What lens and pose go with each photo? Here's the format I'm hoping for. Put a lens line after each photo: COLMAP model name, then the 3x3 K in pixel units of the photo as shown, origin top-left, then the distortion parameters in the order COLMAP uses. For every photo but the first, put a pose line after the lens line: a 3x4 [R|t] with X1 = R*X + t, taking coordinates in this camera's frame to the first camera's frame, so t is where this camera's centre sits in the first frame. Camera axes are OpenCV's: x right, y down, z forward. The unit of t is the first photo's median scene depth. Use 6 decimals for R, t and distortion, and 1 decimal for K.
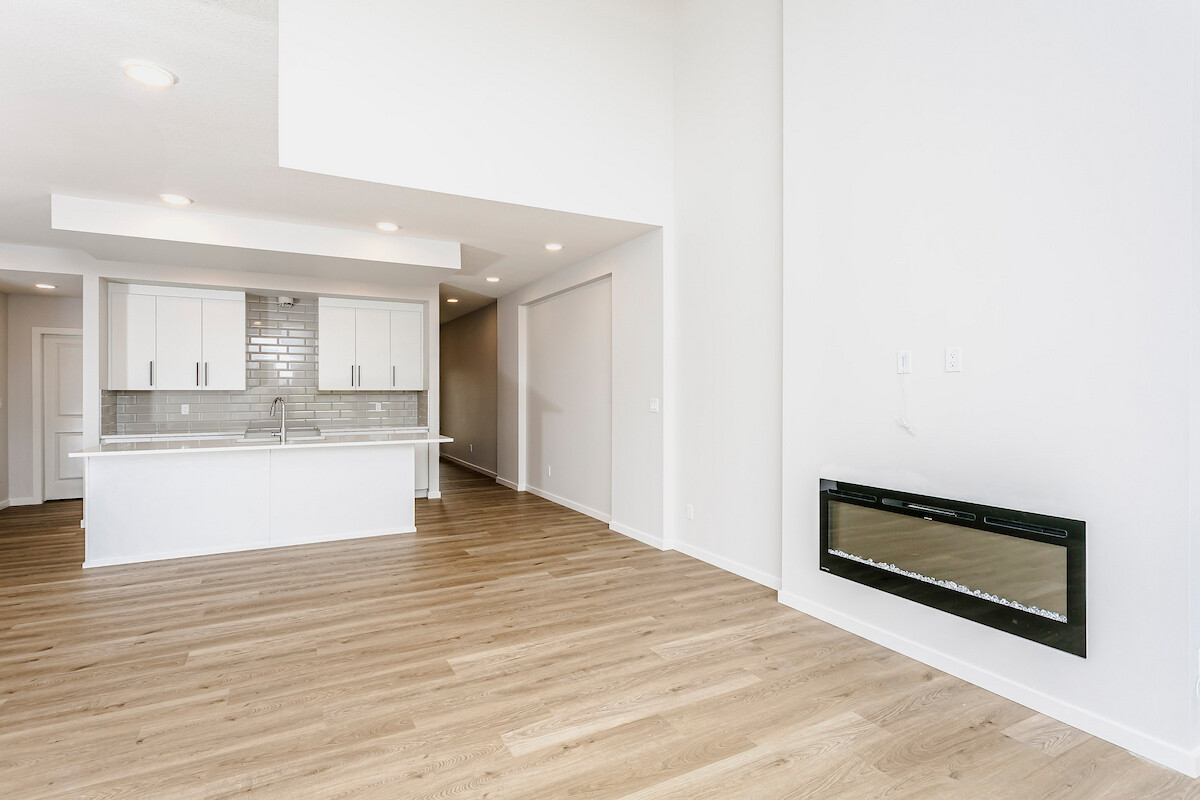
lens RADIAL K [[584.1, 0, 586.6], [0, 584.1, 395.5], [0, 0, 1]] dist [0.000796, 0.000099]
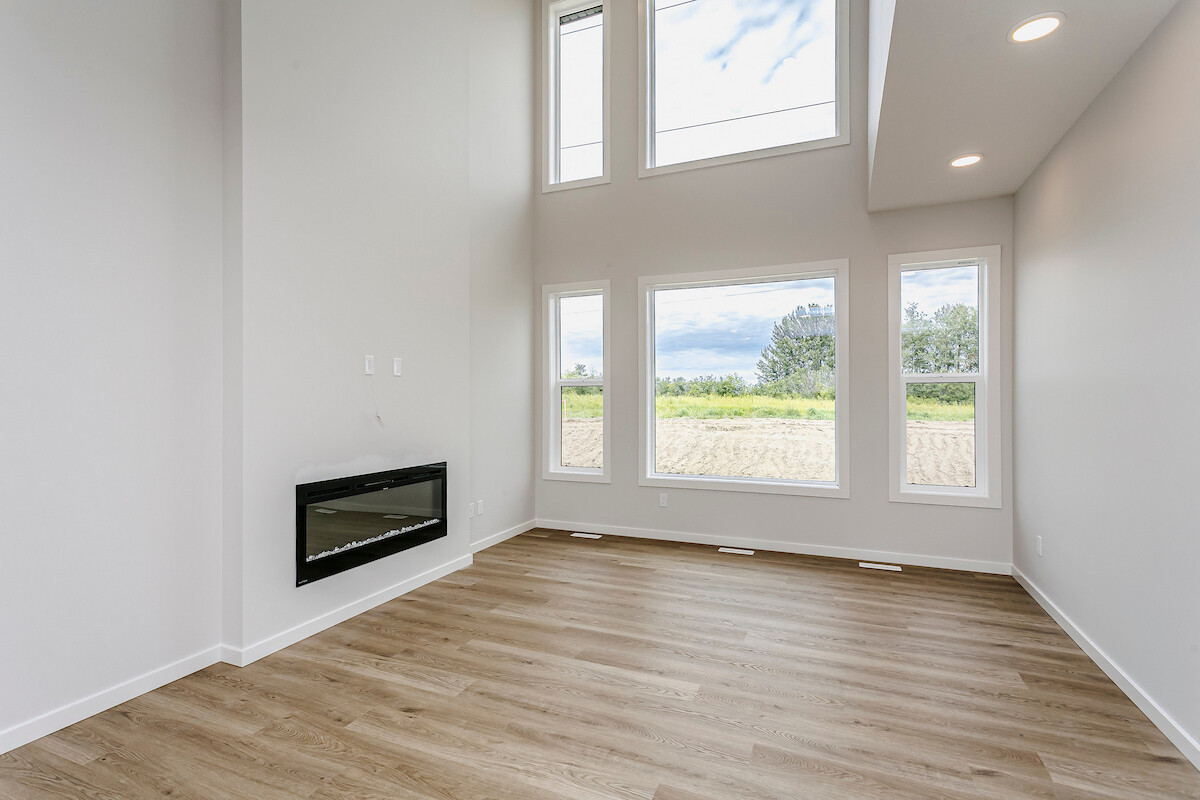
lens RADIAL K [[584.1, 0, 586.6], [0, 584.1, 395.5], [0, 0, 1]] dist [0.000796, 0.000099]
pose [[-0.626945, 0.006161, 0.779039, -0.688594], [0.006871, 0.999974, -0.002379, 0.012142], [-0.779033, 0.003861, -0.626971, 1.443674]]
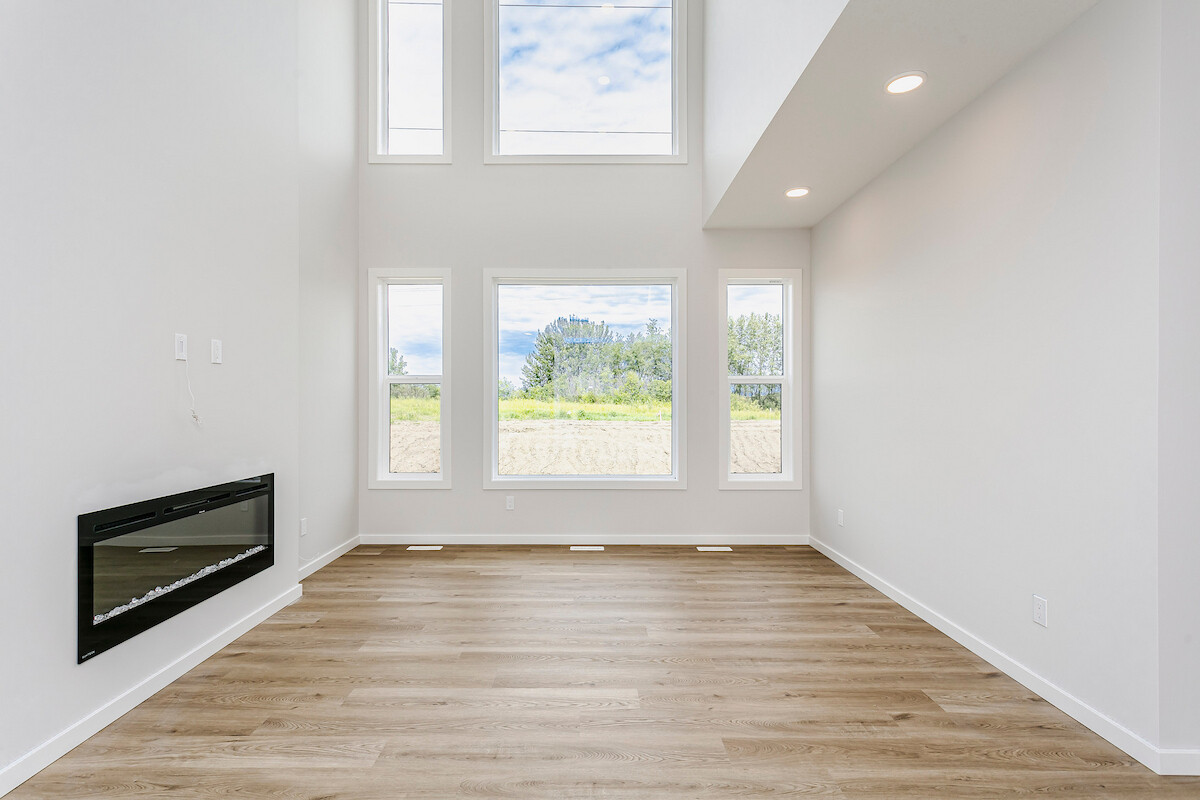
lens RADIAL K [[574.3, 0, 593.6], [0, 574.3, 401.2], [0, 0, 1]] dist [0.000224, 0.000044]
pose [[-0.888478, 0.002139, 0.458915, -0.428374], [0.003986, 0.999987, 0.003056, 0.026415], [-0.458903, 0.004545, -0.888475, 1.530347]]
